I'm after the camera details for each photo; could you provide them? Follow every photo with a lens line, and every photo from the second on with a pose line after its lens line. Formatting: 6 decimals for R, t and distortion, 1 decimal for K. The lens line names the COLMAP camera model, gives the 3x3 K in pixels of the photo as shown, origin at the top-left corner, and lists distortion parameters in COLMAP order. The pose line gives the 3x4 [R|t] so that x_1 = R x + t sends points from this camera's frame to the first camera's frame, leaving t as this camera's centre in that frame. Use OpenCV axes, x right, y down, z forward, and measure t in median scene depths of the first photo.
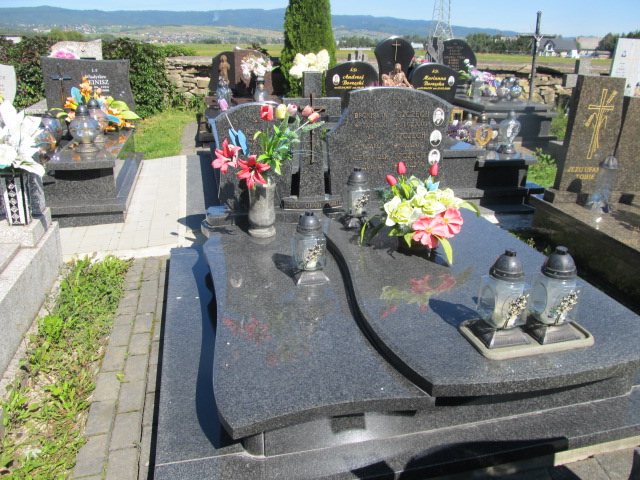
lens RADIAL K [[522.1, 0, 319.9], [0, 522.1, 240.1], [0, 0, 1]] dist [-0.039634, -0.007038]
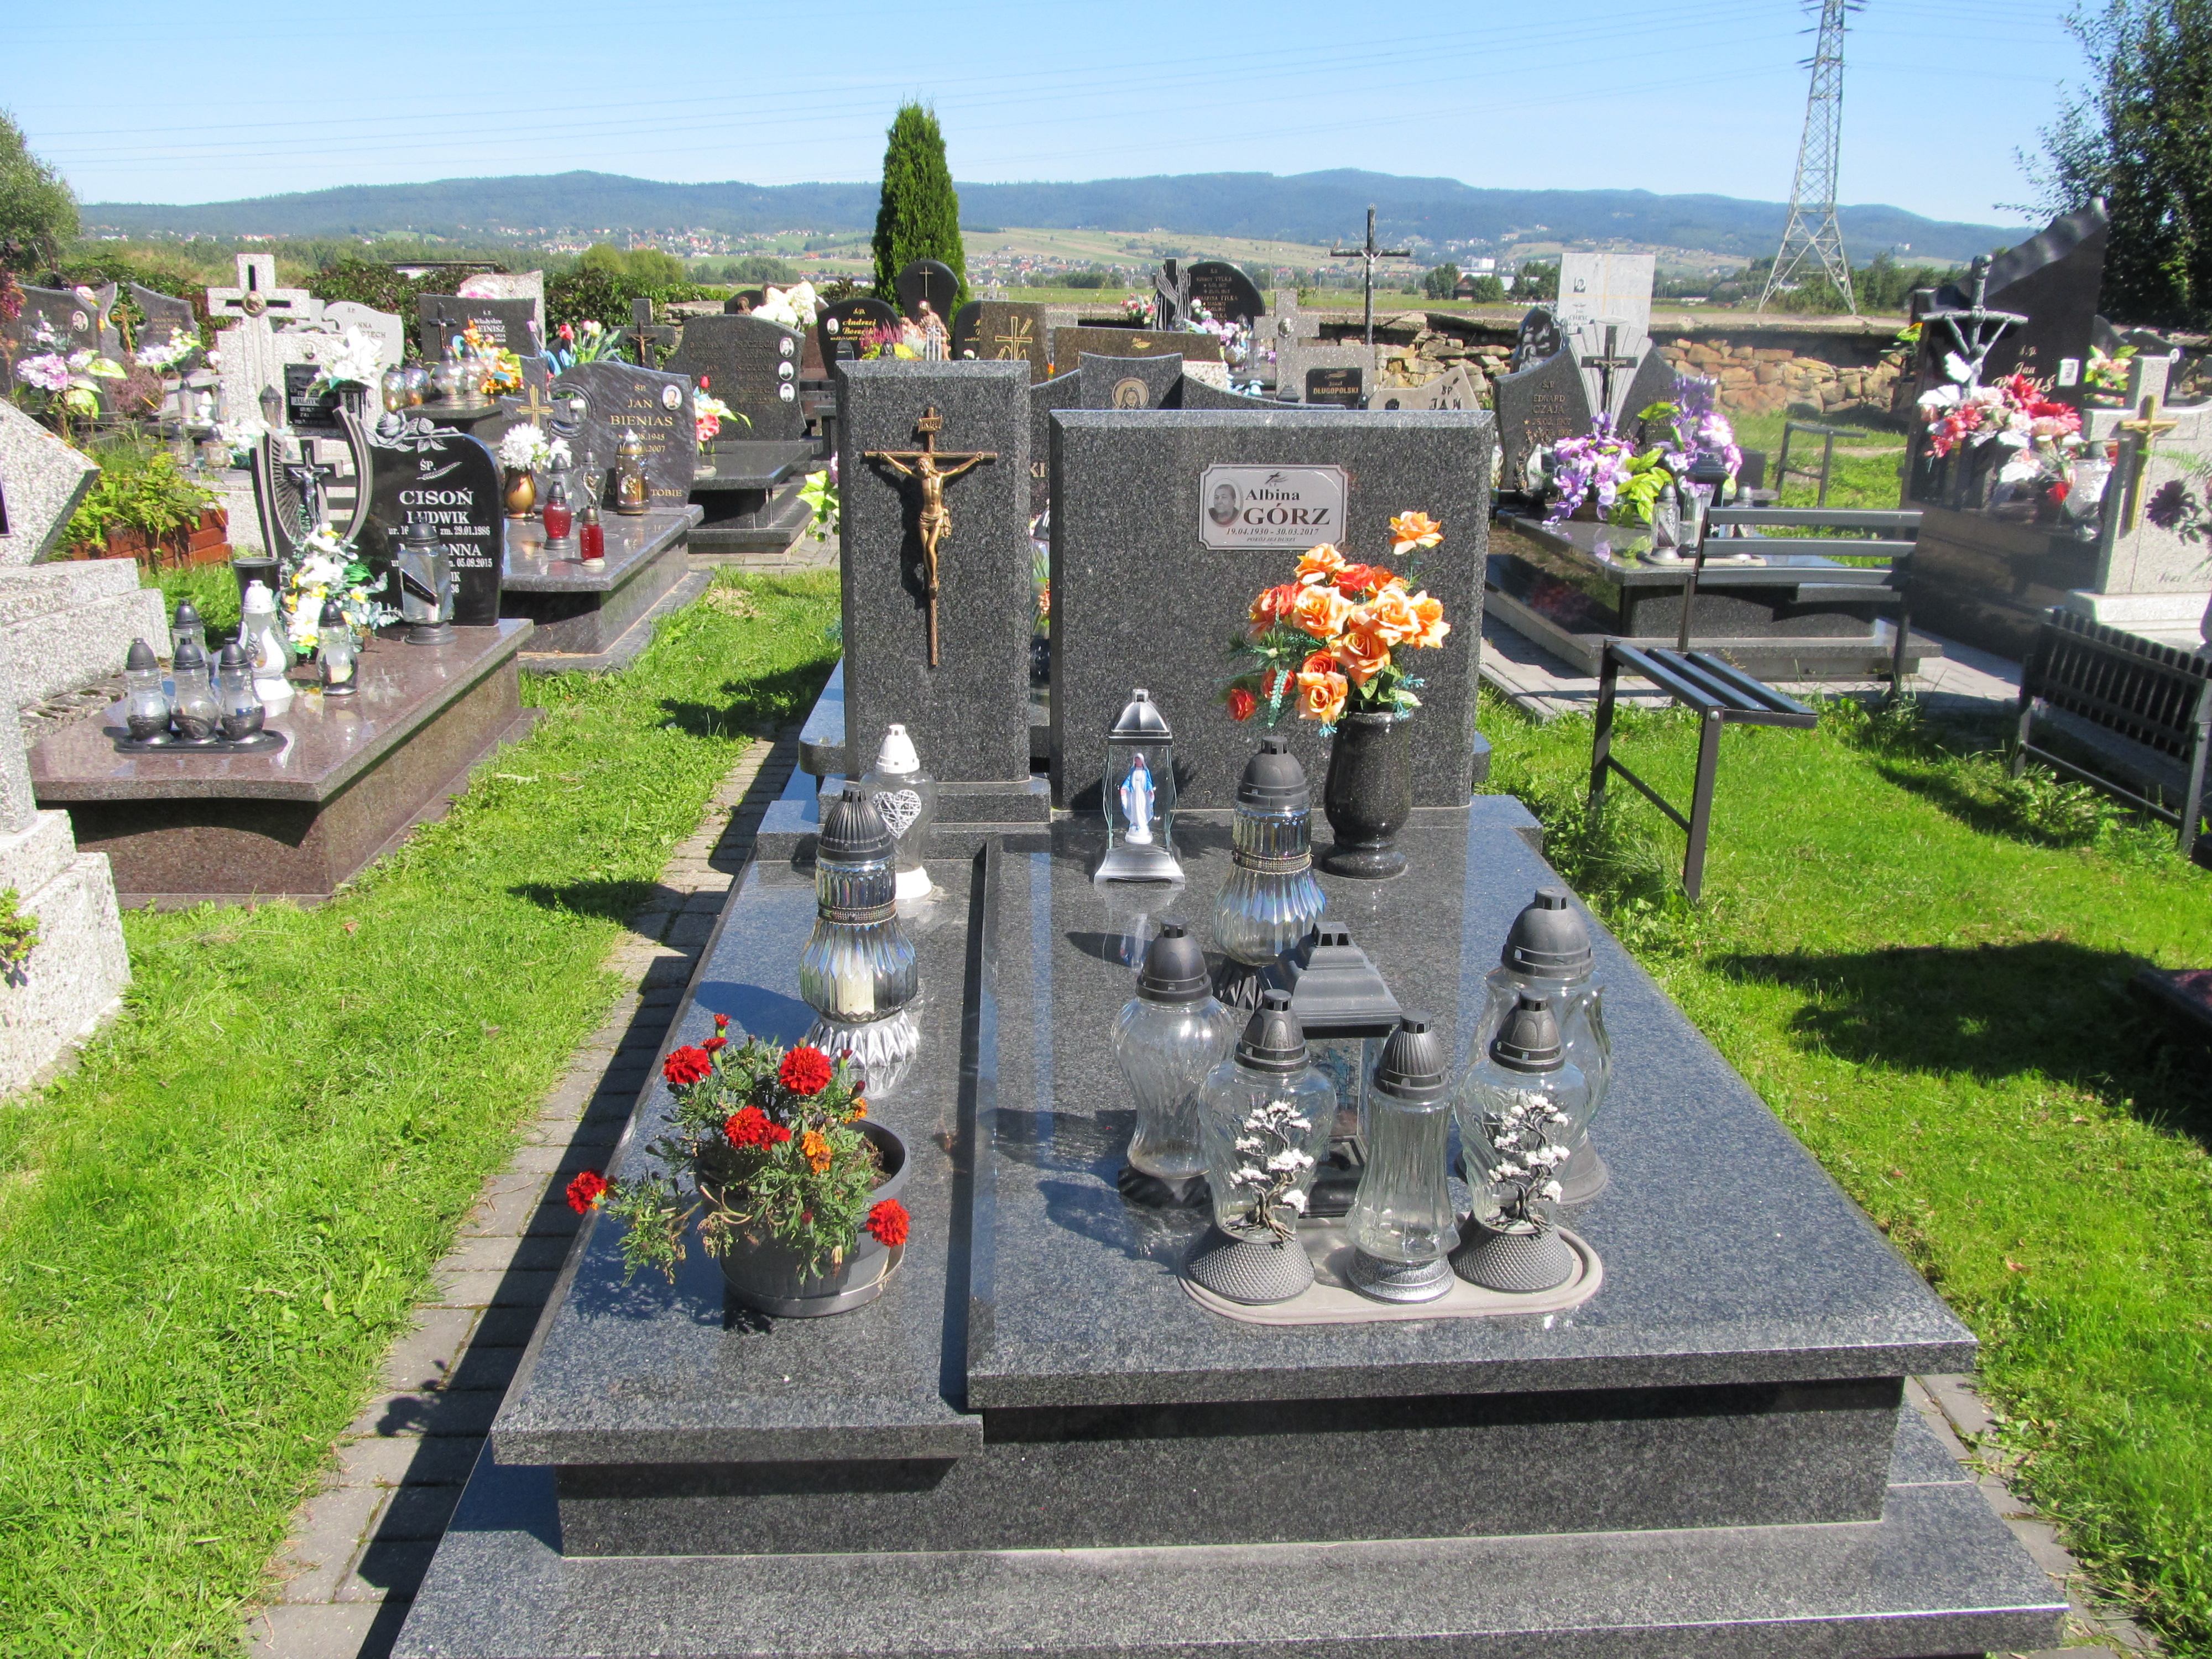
lens RADIAL K [[1804.4, 0, 1105.4], [0, 1804.4, 833.0], [0, 0, 1]] dist [-0.039634, -0.007038]
pose [[0.982260, 0.045939, -0.181812, 0.435563], [-0.058017, 0.996408, -0.061678, 0.241300], [0.178325, 0.071132, 0.981397, -0.603062]]
